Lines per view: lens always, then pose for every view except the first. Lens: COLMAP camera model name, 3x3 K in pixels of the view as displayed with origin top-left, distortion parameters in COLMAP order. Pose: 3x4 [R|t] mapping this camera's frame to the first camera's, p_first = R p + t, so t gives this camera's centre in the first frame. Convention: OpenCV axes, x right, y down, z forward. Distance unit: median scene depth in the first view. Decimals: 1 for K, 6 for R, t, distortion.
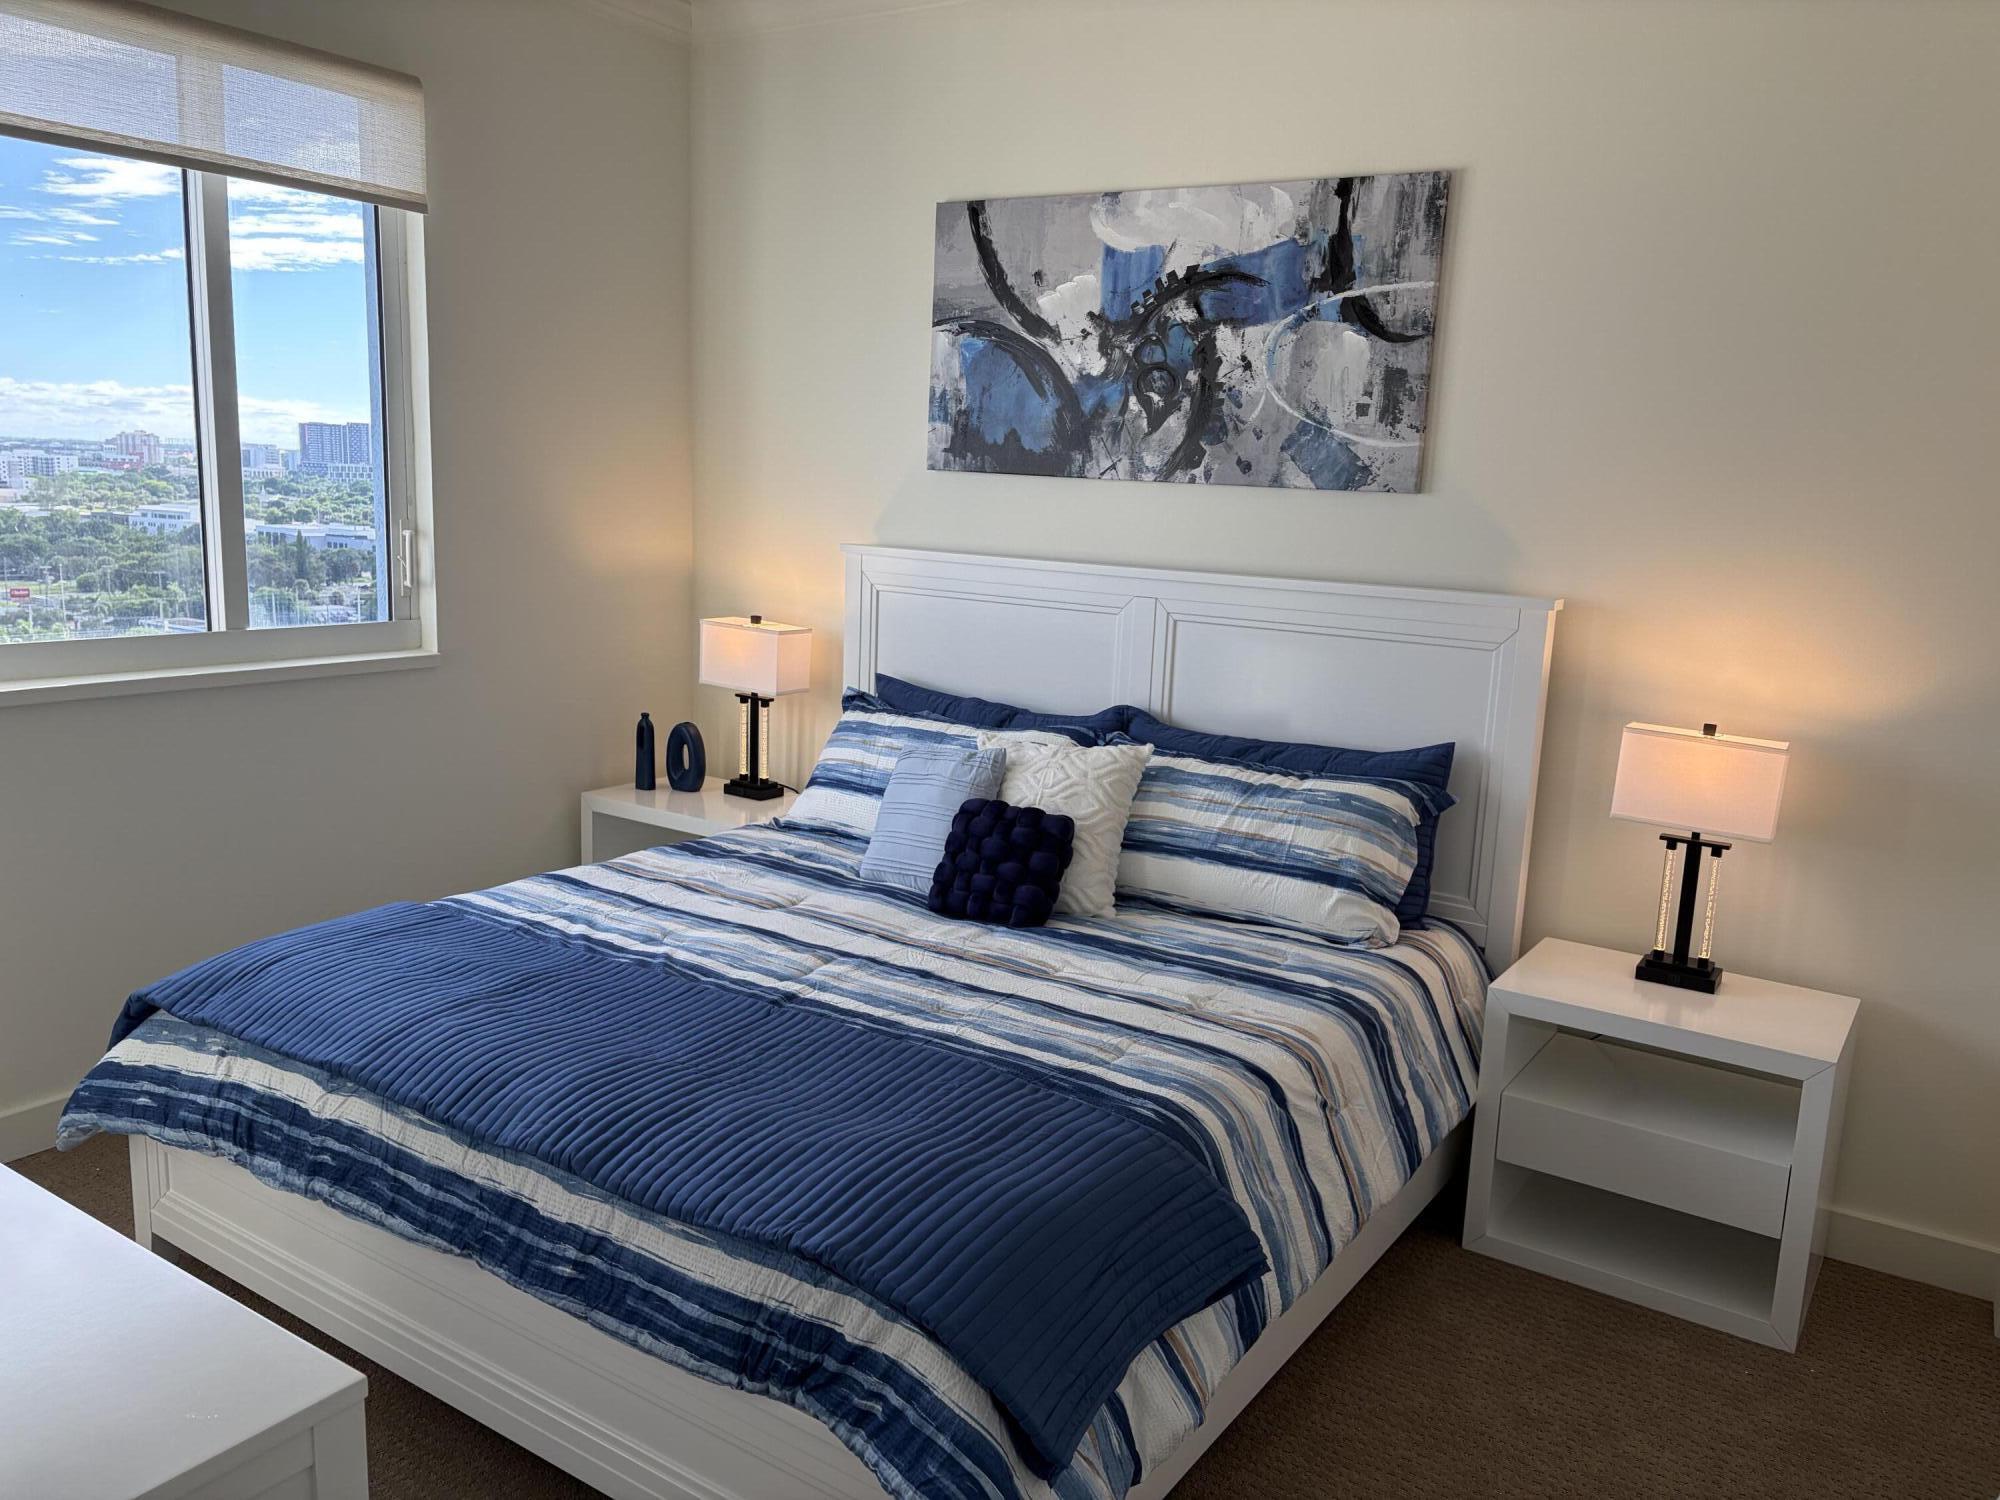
lens RADIAL K [[1500.2, 0, 997.7], [0, 1500.2, 760.7], [0, 0, 1]] dist [0.039907, -0.039182]
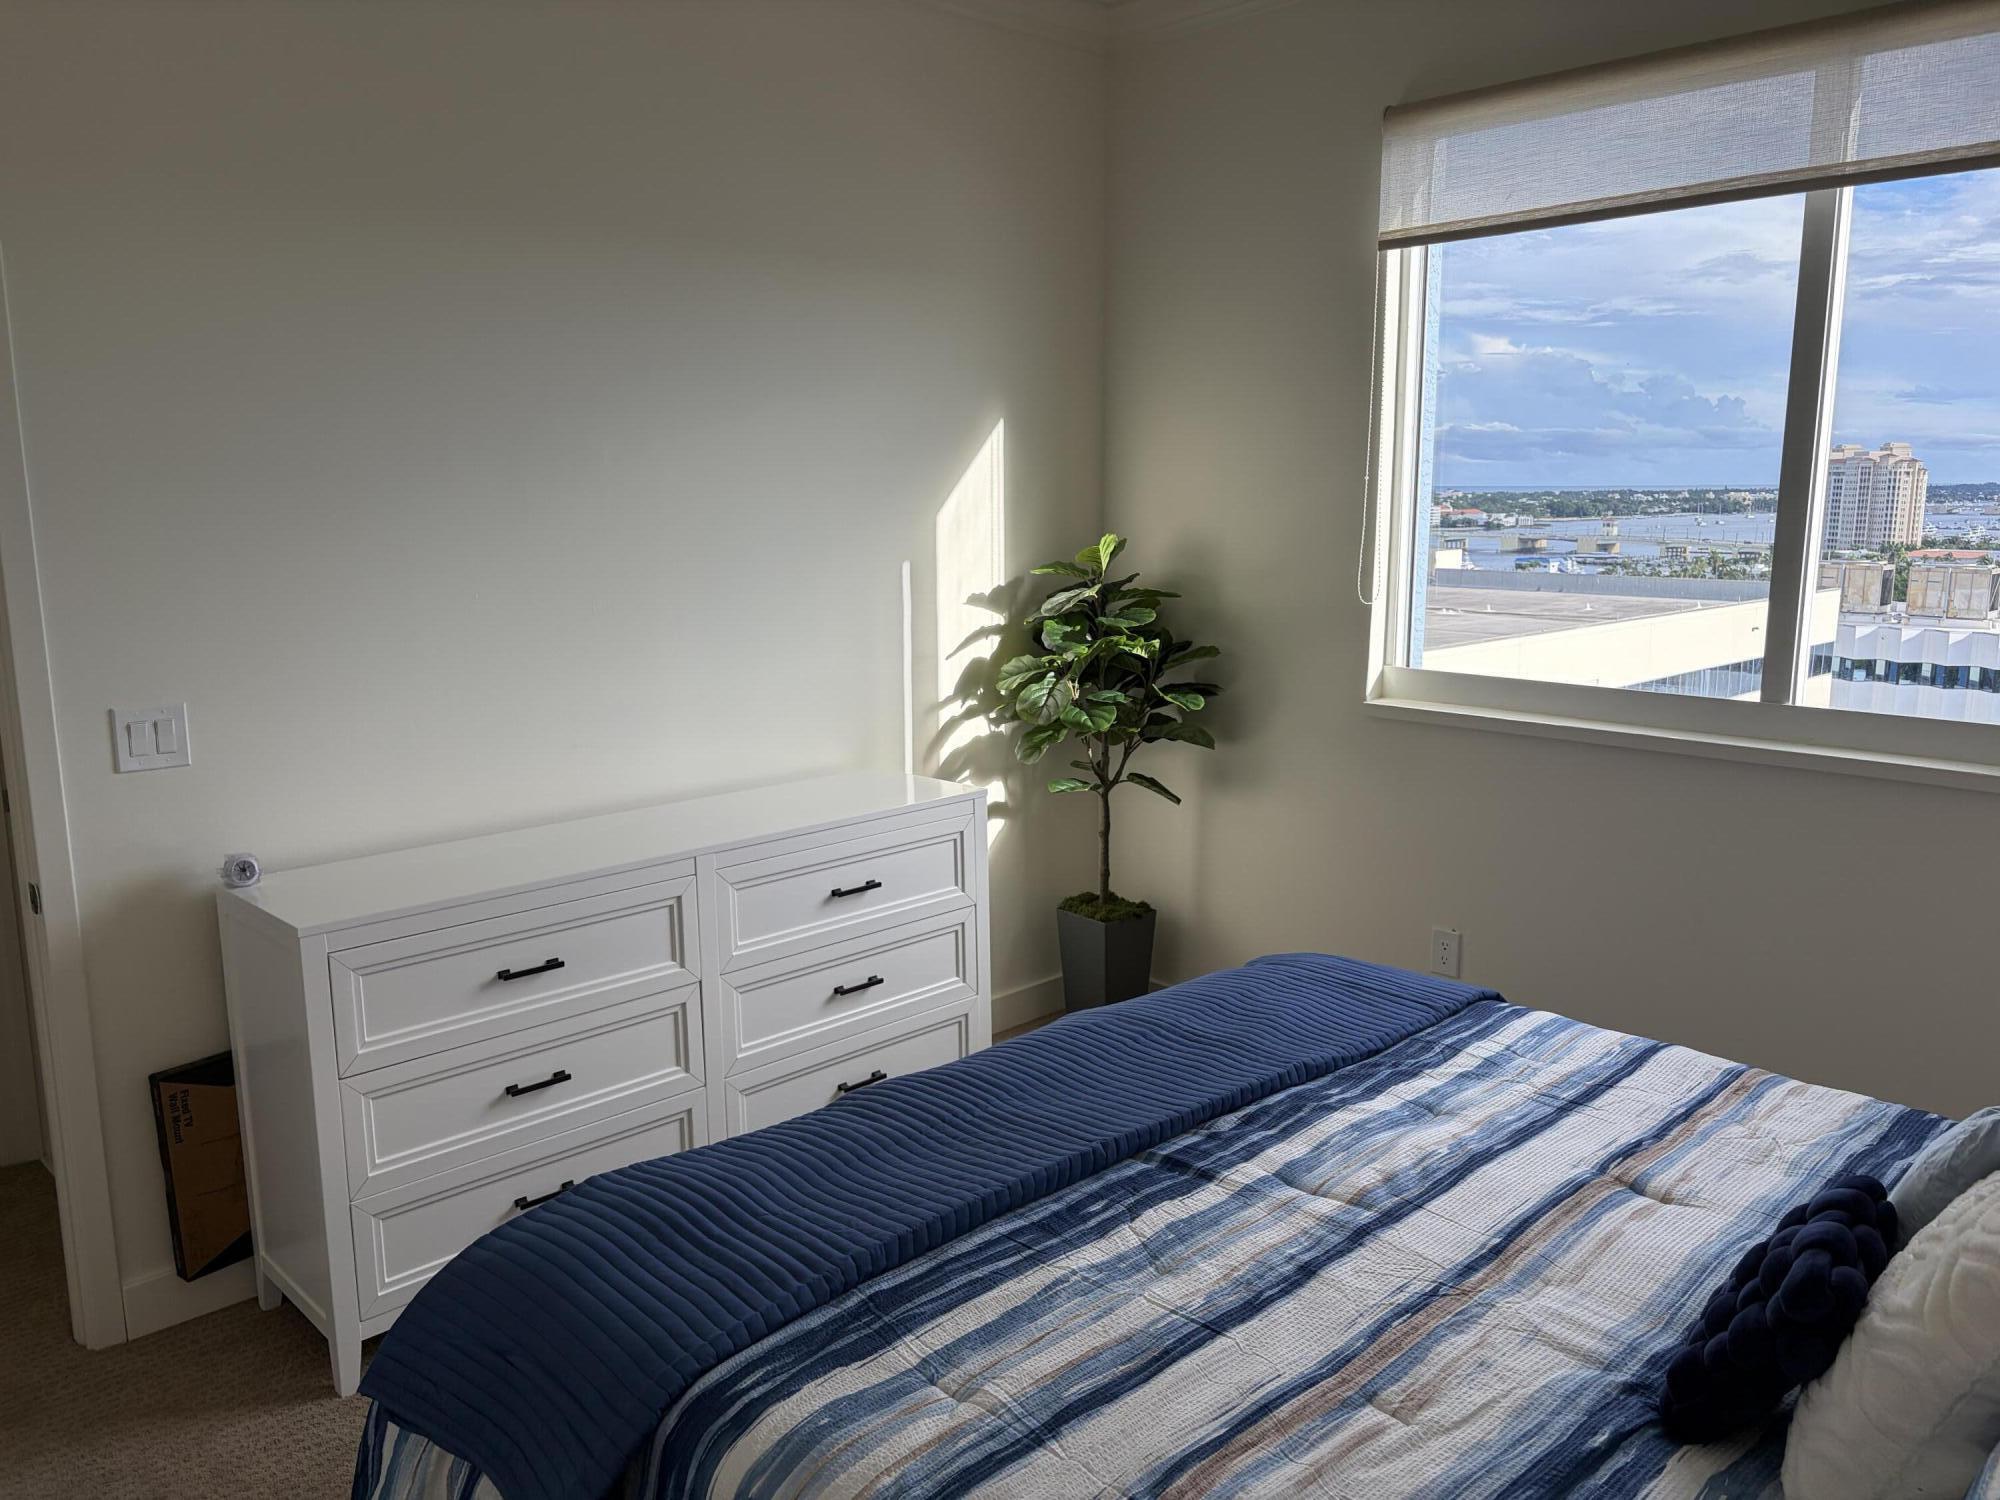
lens RADIAL K [[1500.2, 0, 1007.9], [0, 1500.2, 753.8], [0, 0, 1]] dist [0.039907, -0.039182]
pose [[-0.215200, 0.134618, -0.967247, 0.557923], [-0.182910, 0.967369, 0.175330, -0.158872], [0.959288, 0.214650, -0.183554, 0.900600]]
